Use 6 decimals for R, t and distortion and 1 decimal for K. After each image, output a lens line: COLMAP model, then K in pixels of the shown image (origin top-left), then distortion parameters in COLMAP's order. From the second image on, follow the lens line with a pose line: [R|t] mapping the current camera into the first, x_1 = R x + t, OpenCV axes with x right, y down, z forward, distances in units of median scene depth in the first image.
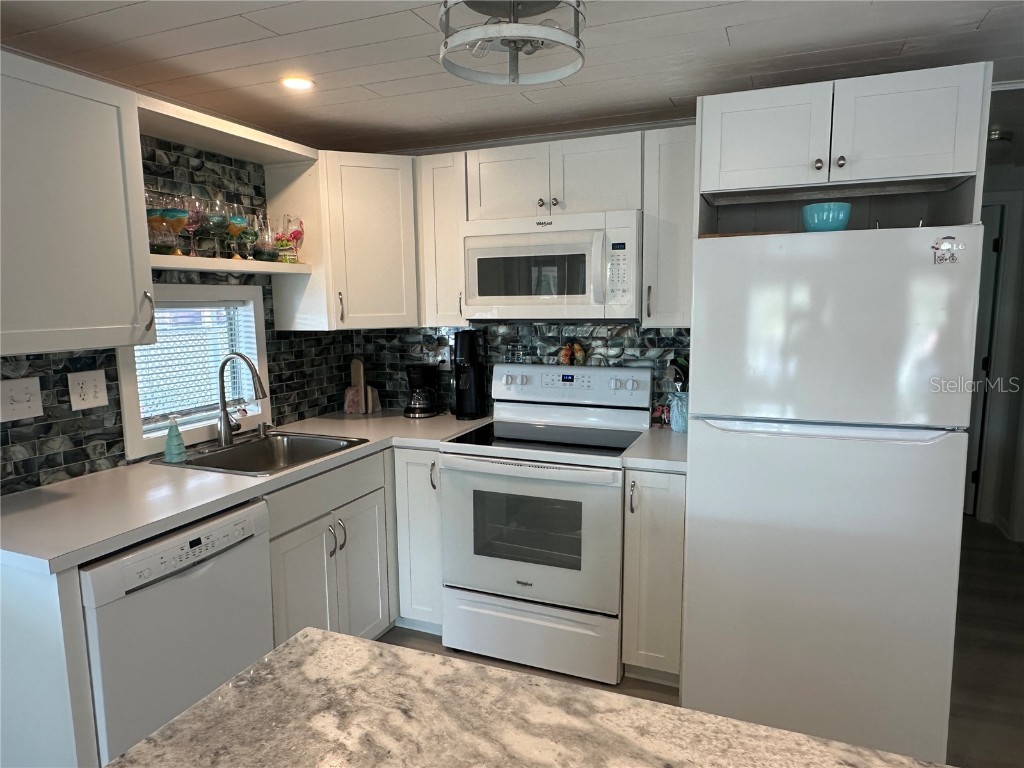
lens RADIAL K [[658.5, 0, 509.9], [0, 658.5, 388.2], [0, 0, 1]] dist [-0.002095, -0.000055]
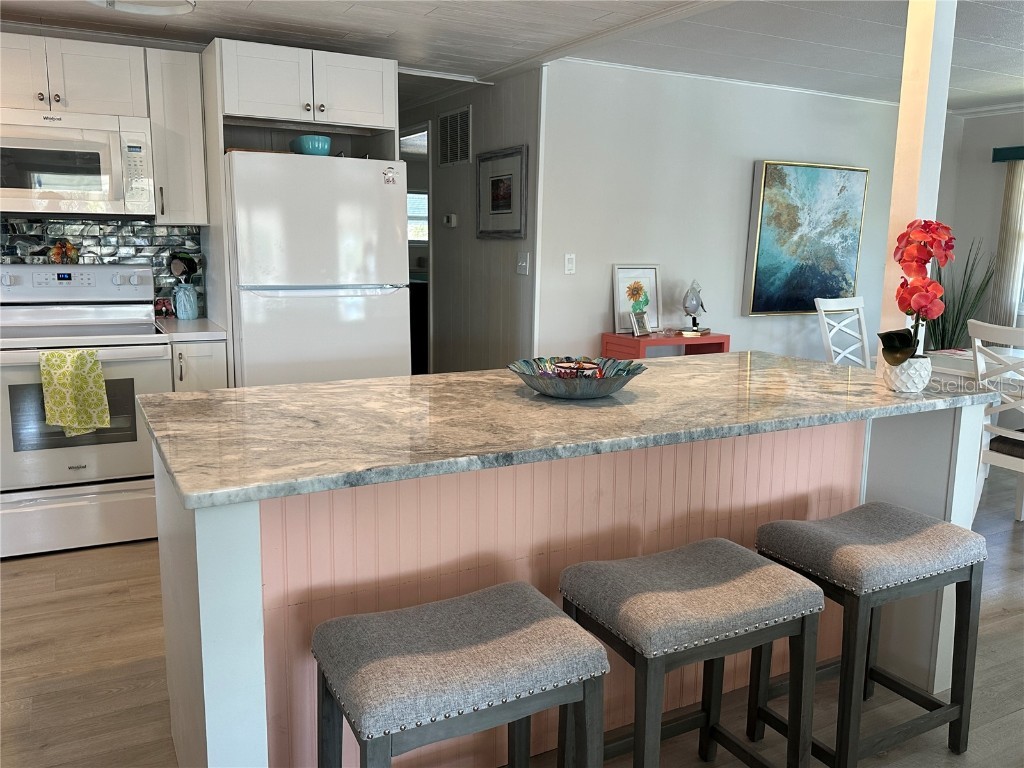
lens RADIAL K [[828.6, 0, 512.0], [0, 828.6, 384.0], [0, 0, 1]] dist [0.072168, -0.102557]
pose [[0.627148, -0.114498, 0.770439, -0.491384], [0.083395, 0.993321, 0.079737, 0.103083], [-0.774423, 0.014244, 0.632508, -0.334316]]
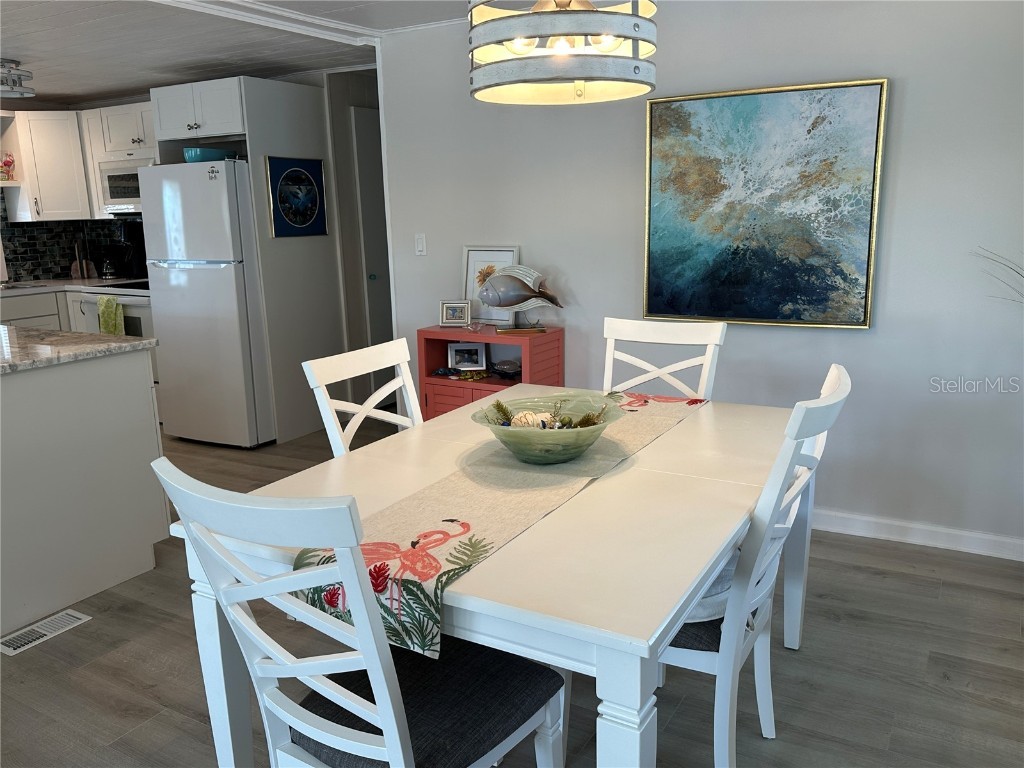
lens RADIAL K [[828.6, 0, 512.0], [0, 828.6, 384.0], [0, 0, 1]] dist [0.072168, -0.102557]
pose [[0.990173, 0.013384, -0.139203, 1.179407], [-0.002034, 0.996683, 0.081359, 0.140401], [0.139830, -0.080276, 0.986916, -0.909795]]
